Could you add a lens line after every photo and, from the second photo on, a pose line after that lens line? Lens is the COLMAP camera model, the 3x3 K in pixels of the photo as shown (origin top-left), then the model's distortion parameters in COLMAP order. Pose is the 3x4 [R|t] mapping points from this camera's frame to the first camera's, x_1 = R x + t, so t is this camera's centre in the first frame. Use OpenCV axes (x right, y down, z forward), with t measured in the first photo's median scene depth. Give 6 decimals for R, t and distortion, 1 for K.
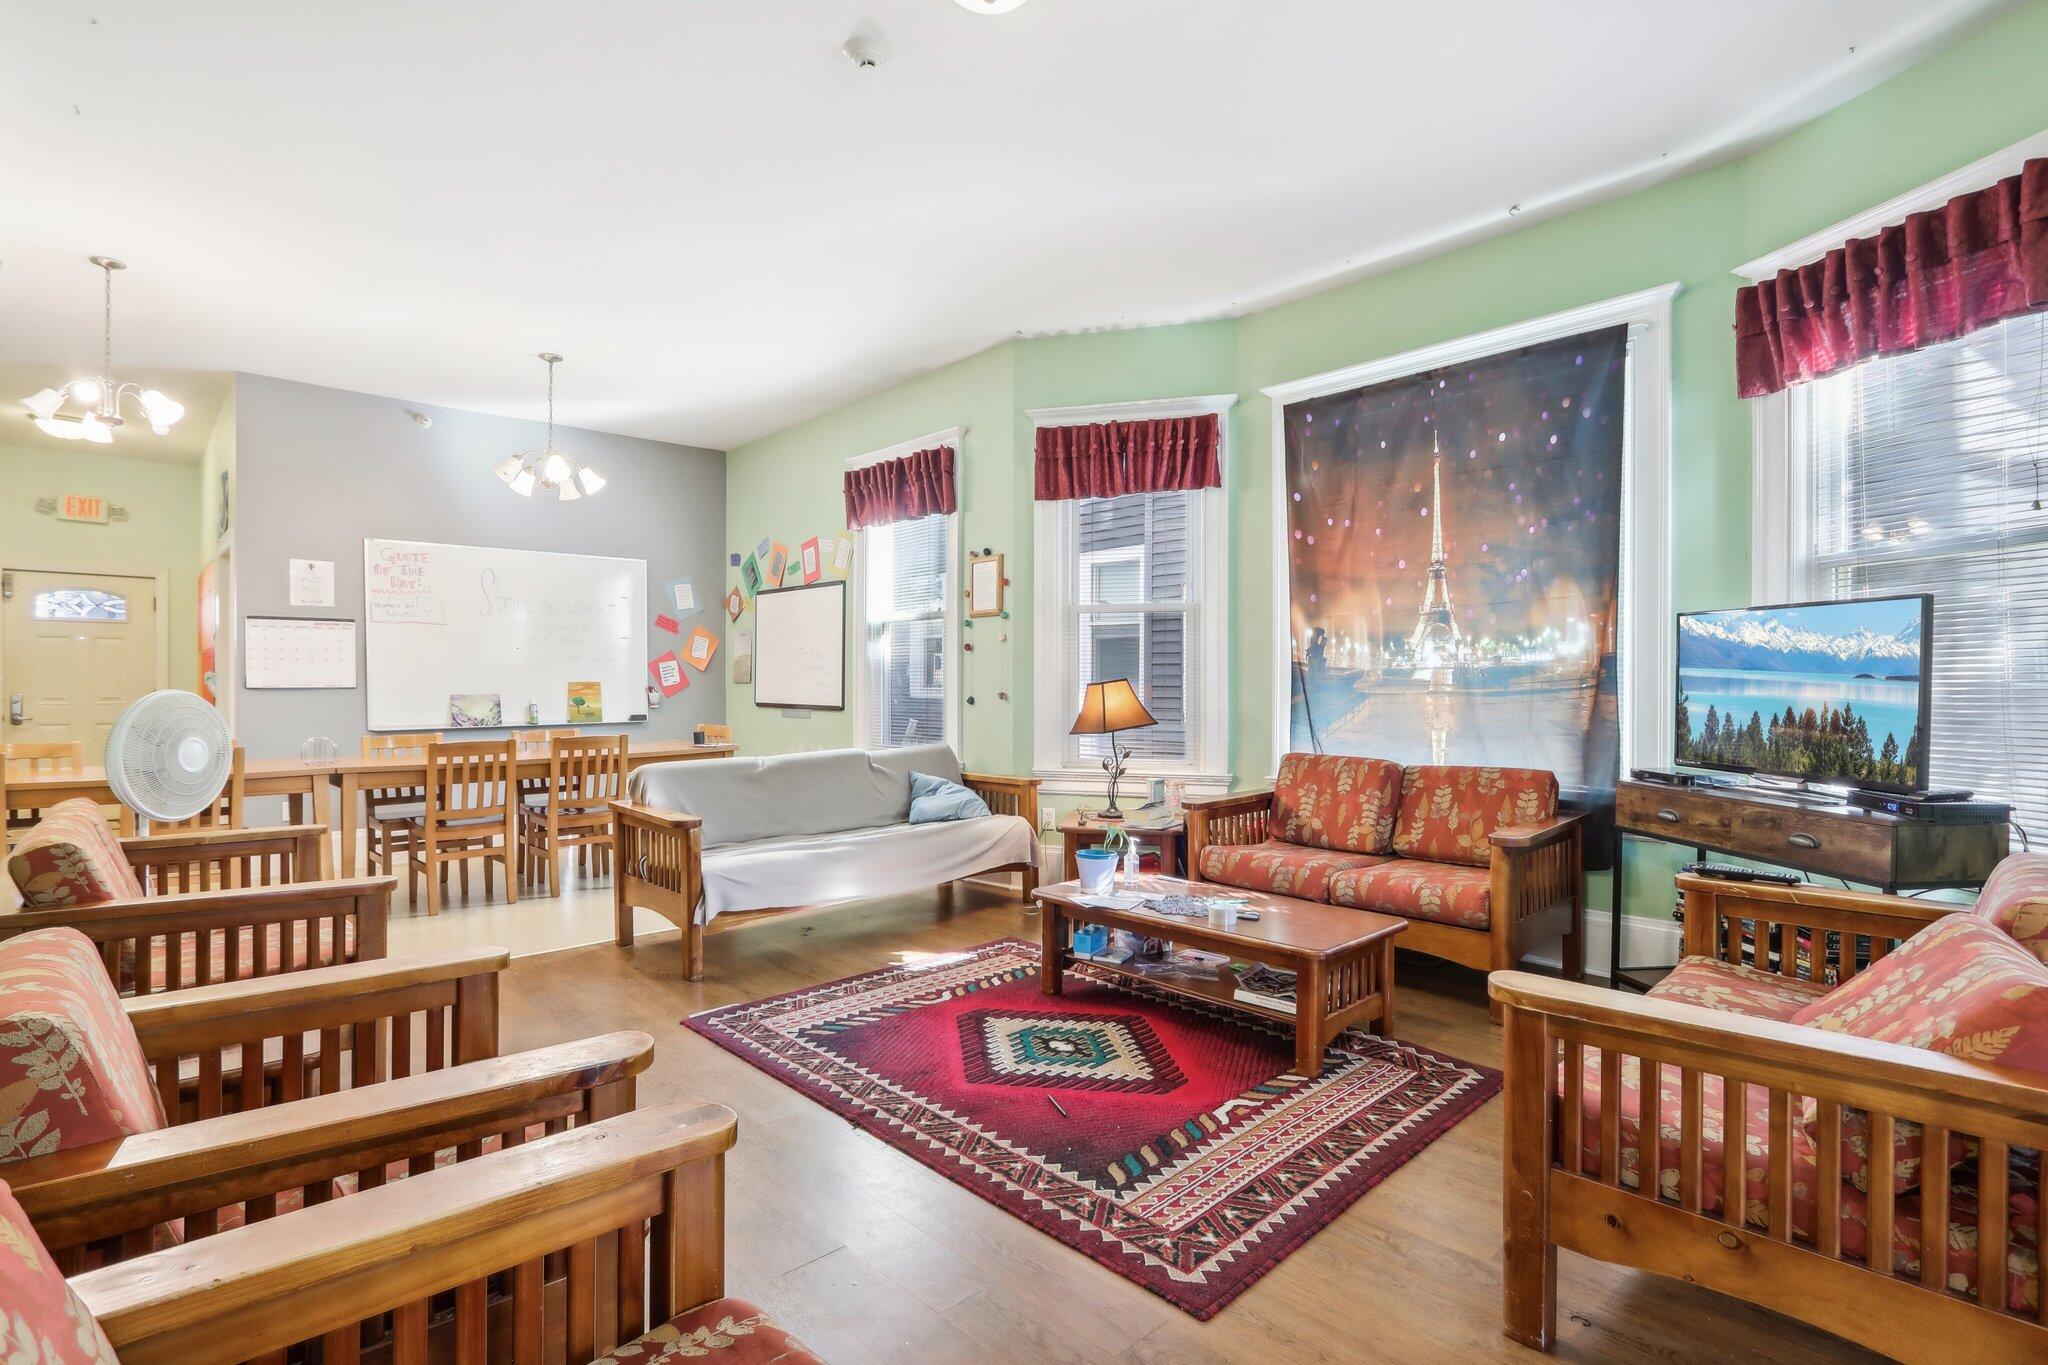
lens RADIAL K [[976.5, 0, 982.2], [0, 976.5, 702.8], [0, 0, 1]] dist [-0.013778, 0.002516]
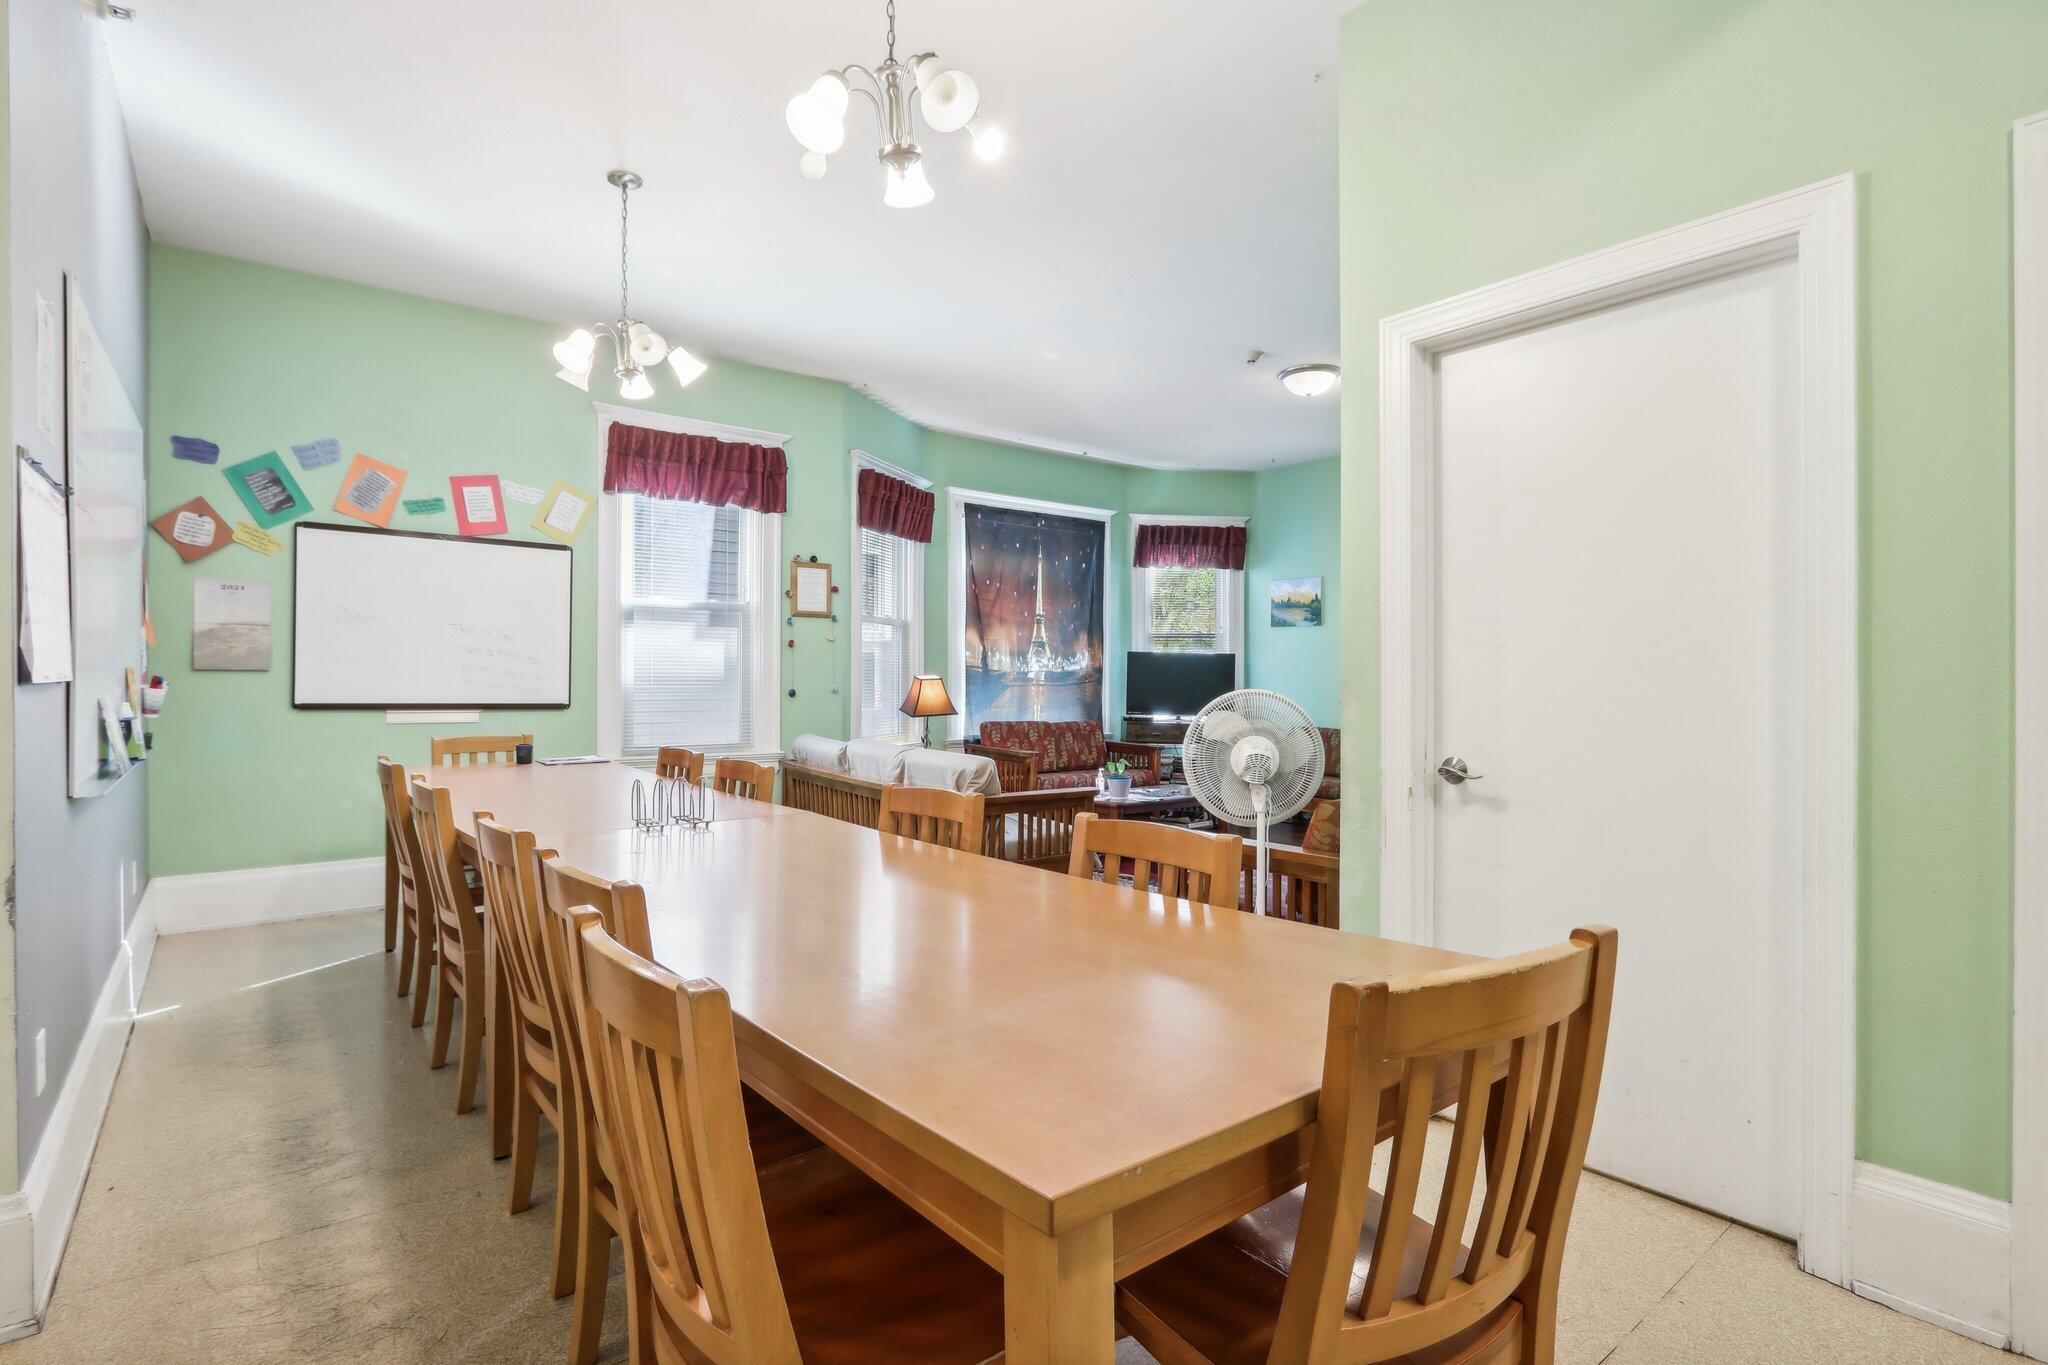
lens RADIAL K [[976.5, 0, 1013.9], [0, 976.5, 691.9], [0, 0, 1]] dist [-0.013778, 0.002516]
pose [[0.080352, -0.013243, 0.996679, -1.184595], [0.006722, 0.999896, 0.012744, -0.017412], [-0.996744, 0.005675, 0.080433, 0.746887]]
